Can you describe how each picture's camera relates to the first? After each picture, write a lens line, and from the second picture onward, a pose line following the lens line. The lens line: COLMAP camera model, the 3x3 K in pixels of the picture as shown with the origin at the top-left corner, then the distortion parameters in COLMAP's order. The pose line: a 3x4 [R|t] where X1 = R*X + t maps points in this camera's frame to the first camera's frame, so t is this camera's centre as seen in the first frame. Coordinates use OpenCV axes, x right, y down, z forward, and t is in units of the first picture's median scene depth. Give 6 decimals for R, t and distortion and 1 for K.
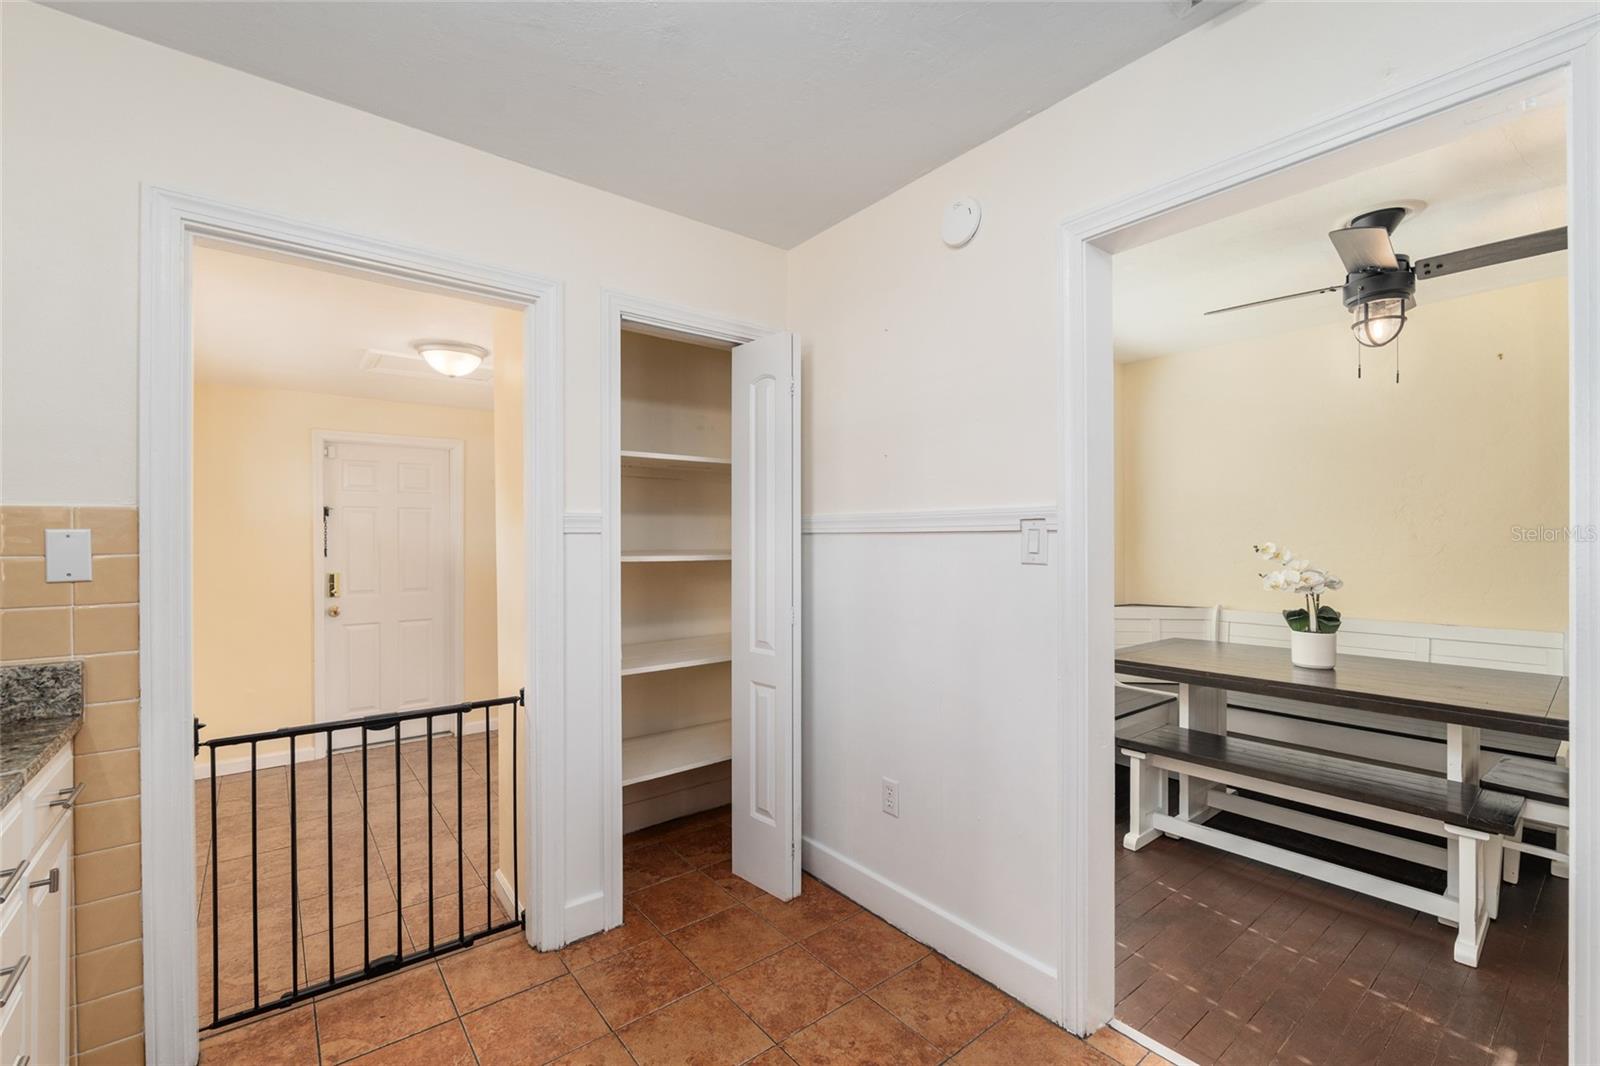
lens RADIAL K [[673.7, 0, 800.7], [0, 673.7, 537.5], [0, 0, 1]] dist [-0.007463, -0.000202]
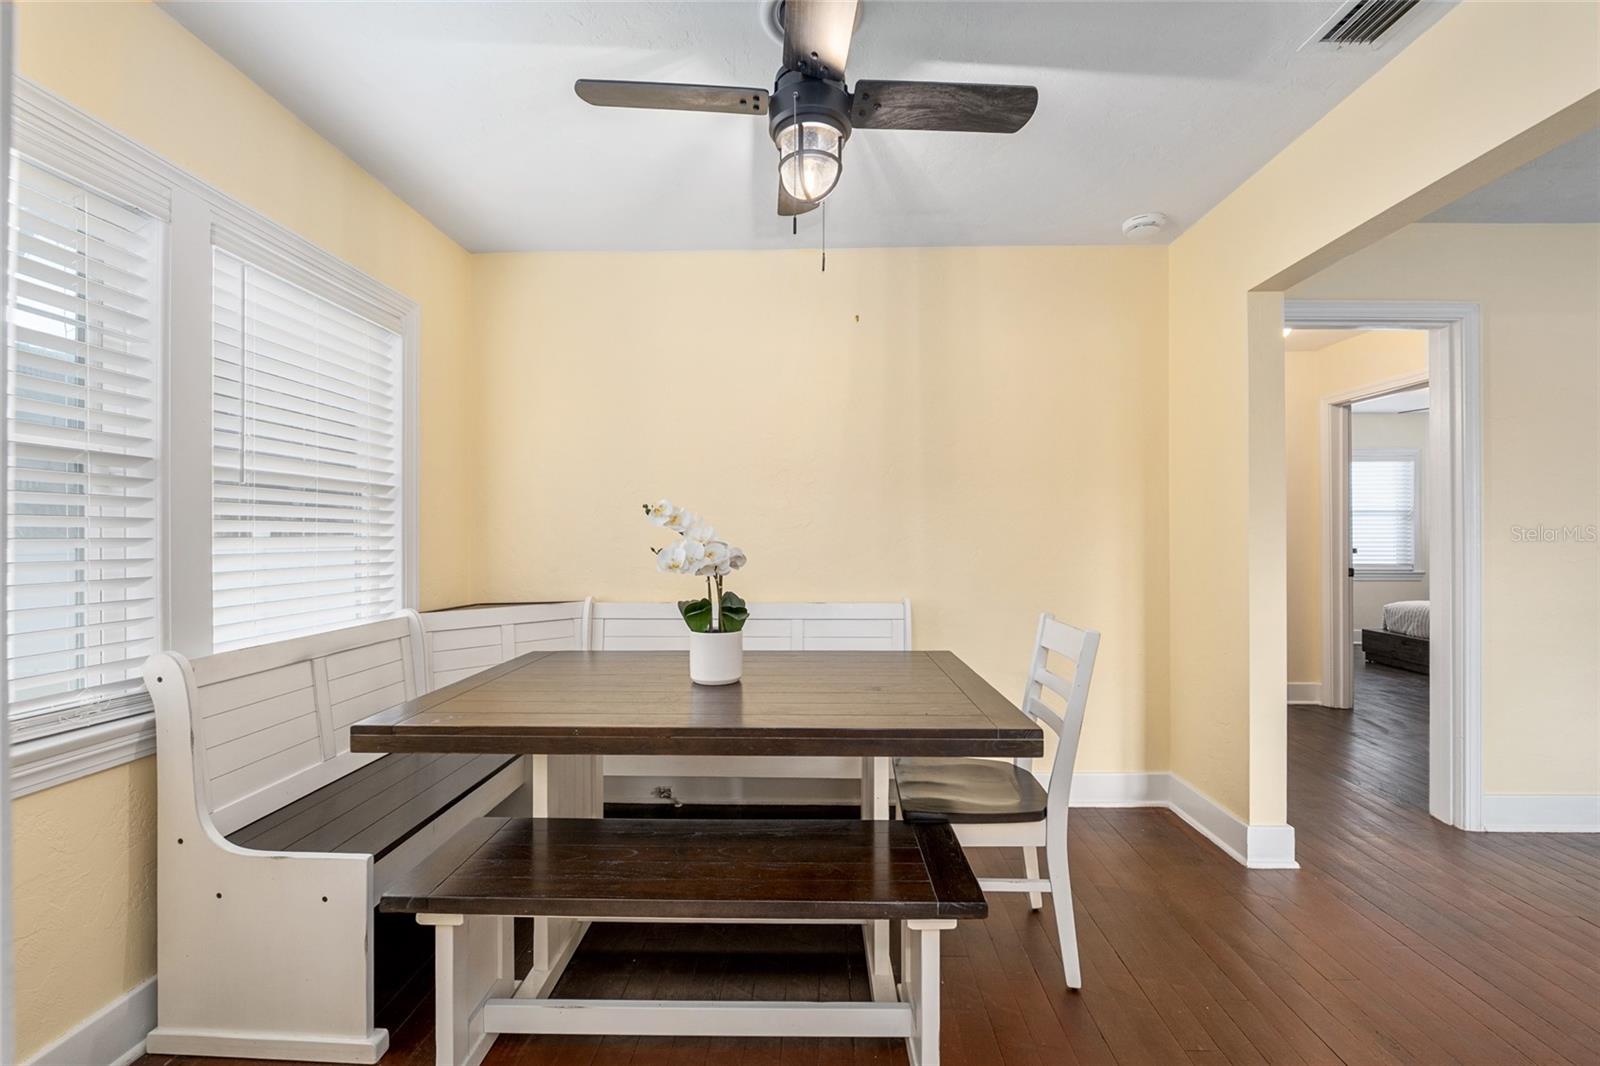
lens RADIAL K [[662.5, 0, 797.2], [0, 662.5, 531.1], [0, 0, 1]] dist [-0.012827, -0.000118]
pose [[0.652014, 0.003699, 0.758198, 0.301087], [-0.002875, 0.999993, -0.002405, 0.039431], [-0.758202, -0.000612, 0.652020, 0.491328]]
